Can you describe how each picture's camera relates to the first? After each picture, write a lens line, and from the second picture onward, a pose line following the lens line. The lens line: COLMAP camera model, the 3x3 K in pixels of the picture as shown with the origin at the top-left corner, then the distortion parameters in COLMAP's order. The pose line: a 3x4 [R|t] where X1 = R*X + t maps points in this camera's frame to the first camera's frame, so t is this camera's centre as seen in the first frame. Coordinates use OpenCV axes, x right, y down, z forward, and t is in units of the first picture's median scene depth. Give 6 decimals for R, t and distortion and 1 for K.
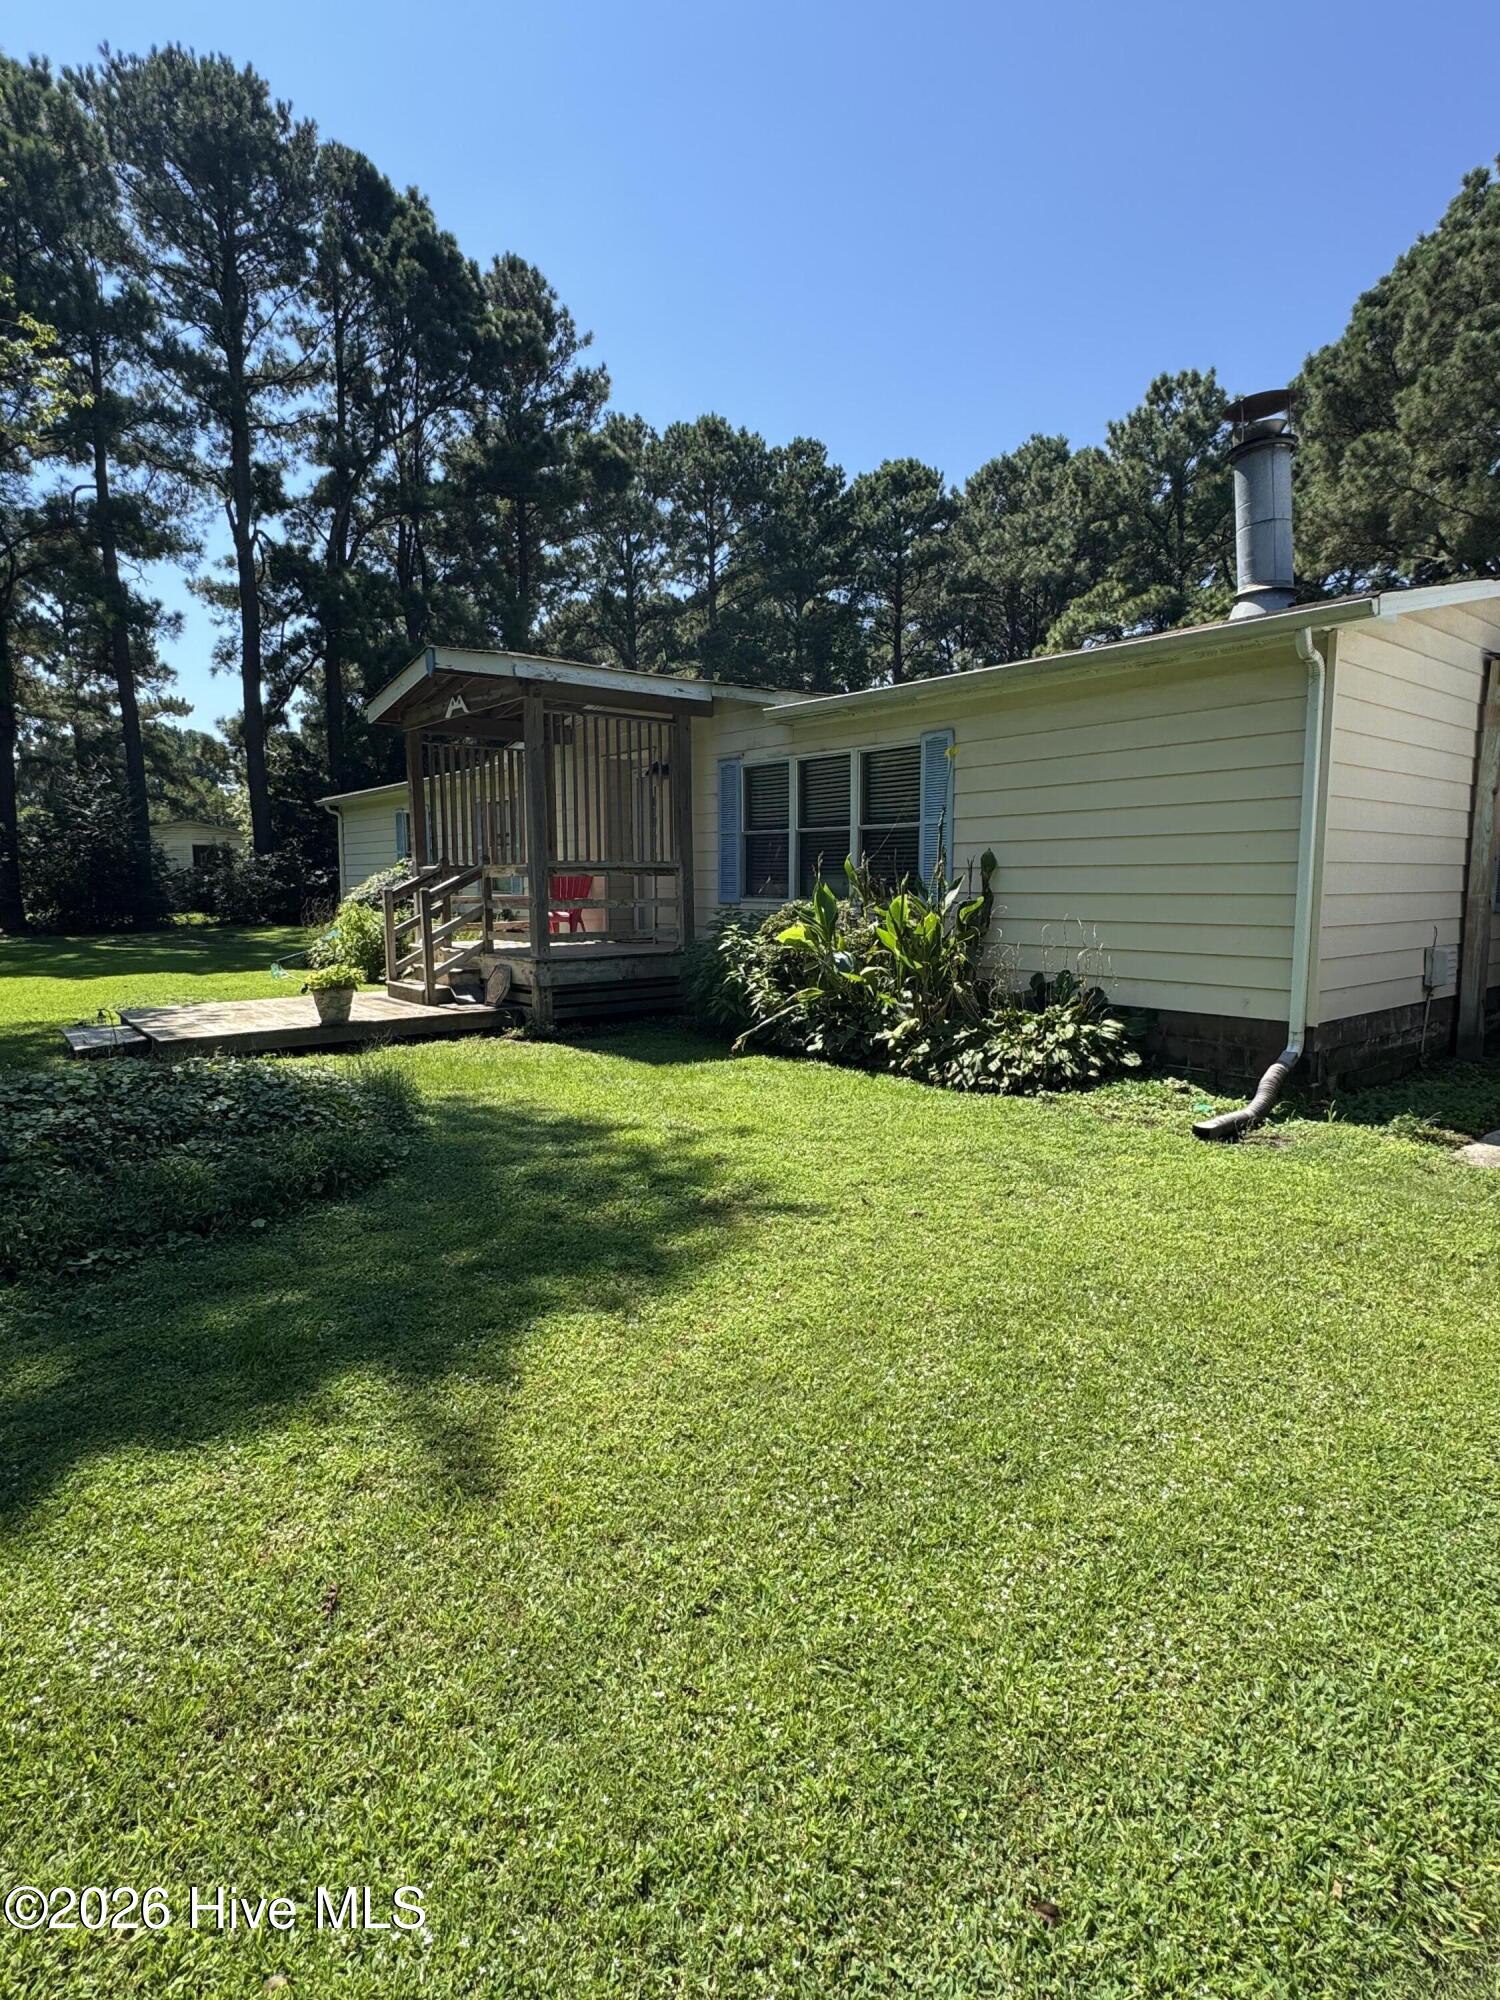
lens RADIAL K [[1031.4, 0, 753.6], [0, 1031.4, 1001.4], [0, 0, 1]] dist [-0.003822, 0.001867]
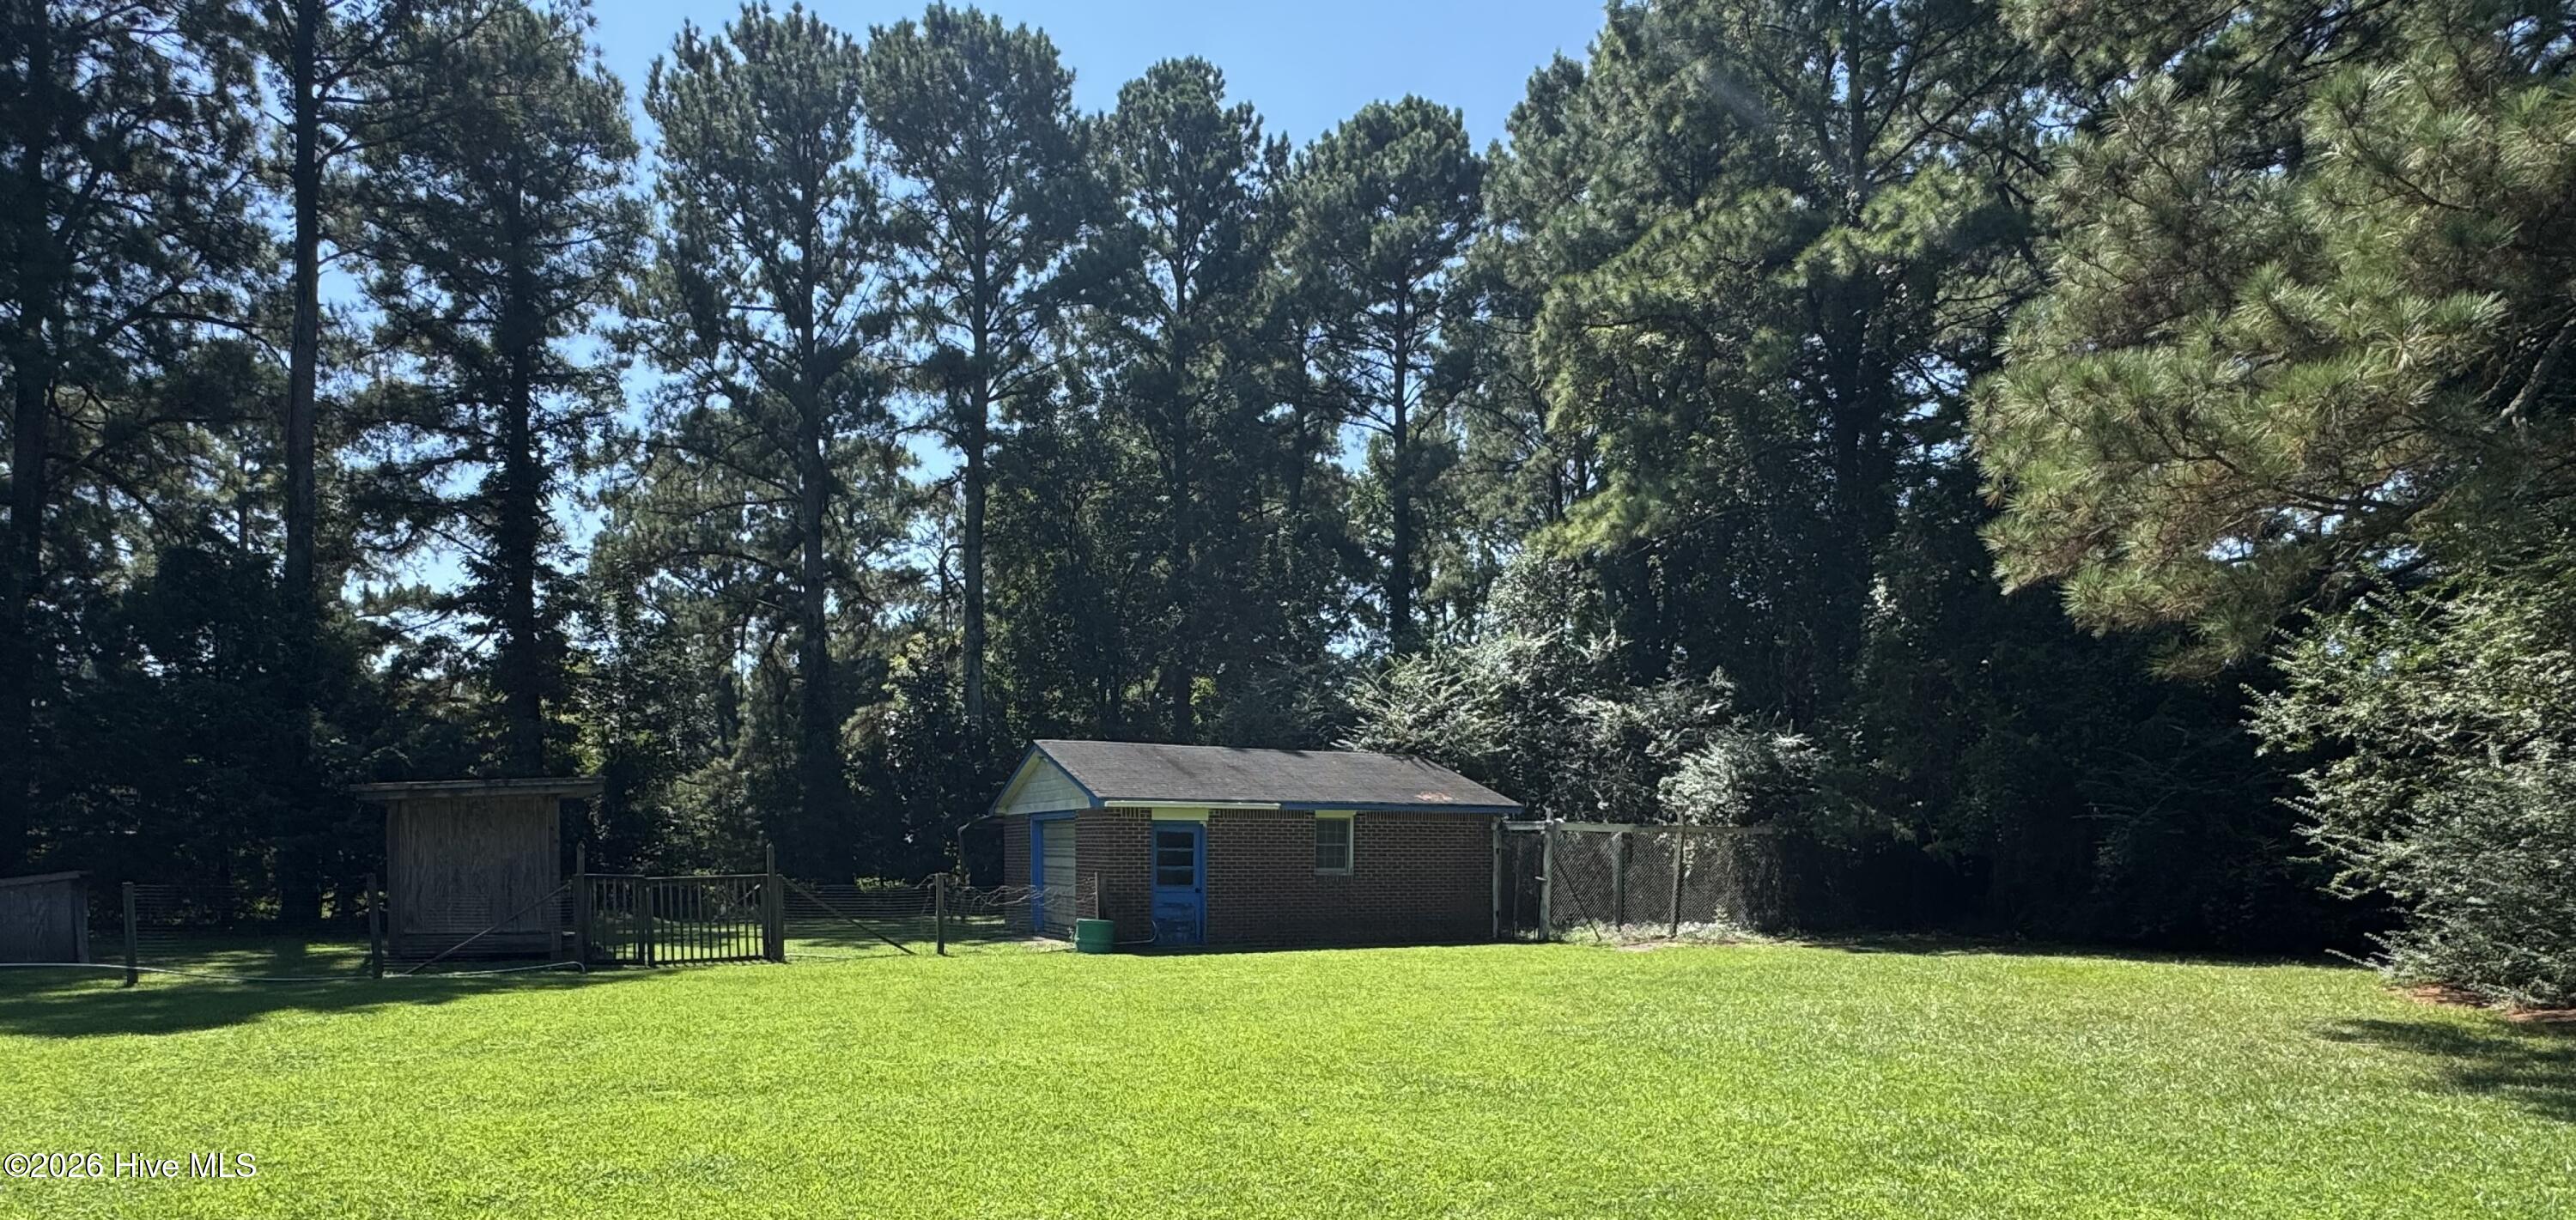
lens RADIAL K [[1376.0, 0, 1284.5], [0, 1376.0, 893.1], [0, 0, 1]] dist [0.001731, -0.000503]
pose [[0.983720, 0.010253, -0.179416, 0.504174], [-0.026475, 0.995746, -0.088259, -0.088792], [0.177748, 0.091572, 0.979806, 0.704791]]
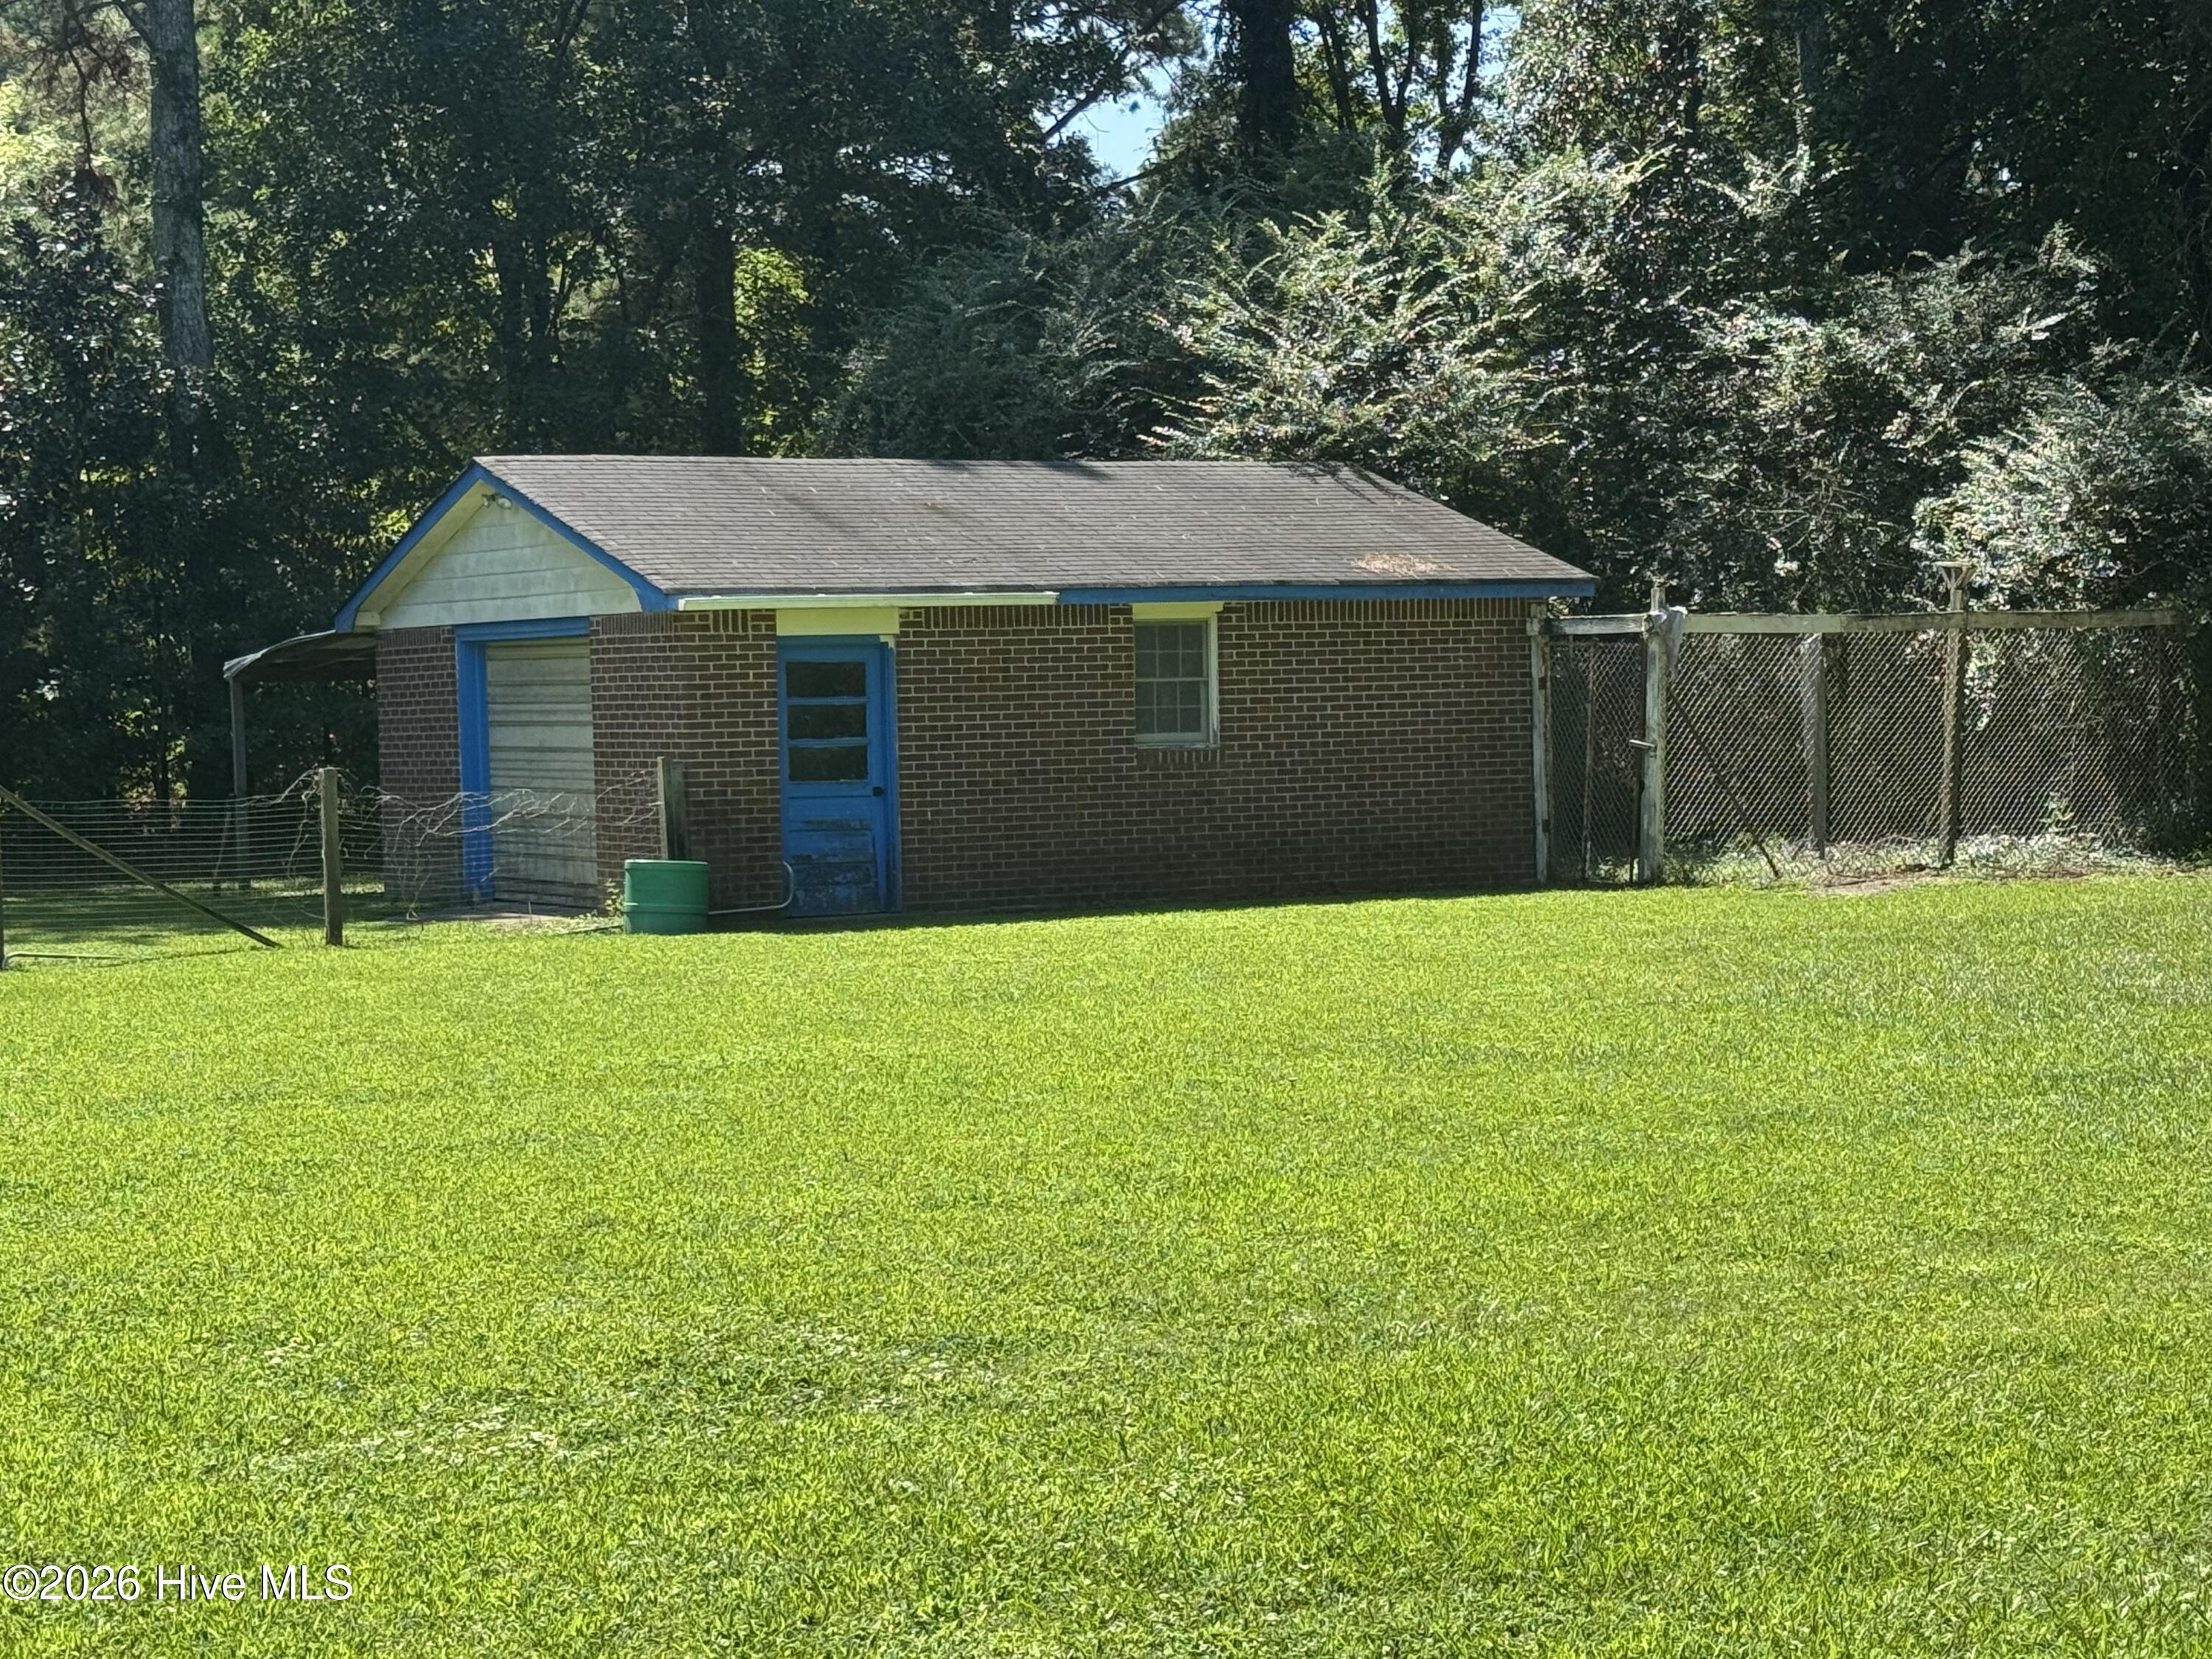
lens RADIAL K [[4272.5, 0, 1123.5], [0, 4272.5, 821.4], [0, 0, 1]] dist [0.154408, 0.000000]
pose [[0.992346, -0.018976, -0.122021, 0.509510], [0.008188, 0.996060, -0.088306, -0.051625], [0.123216, 0.086631, 0.988591, 0.377265]]
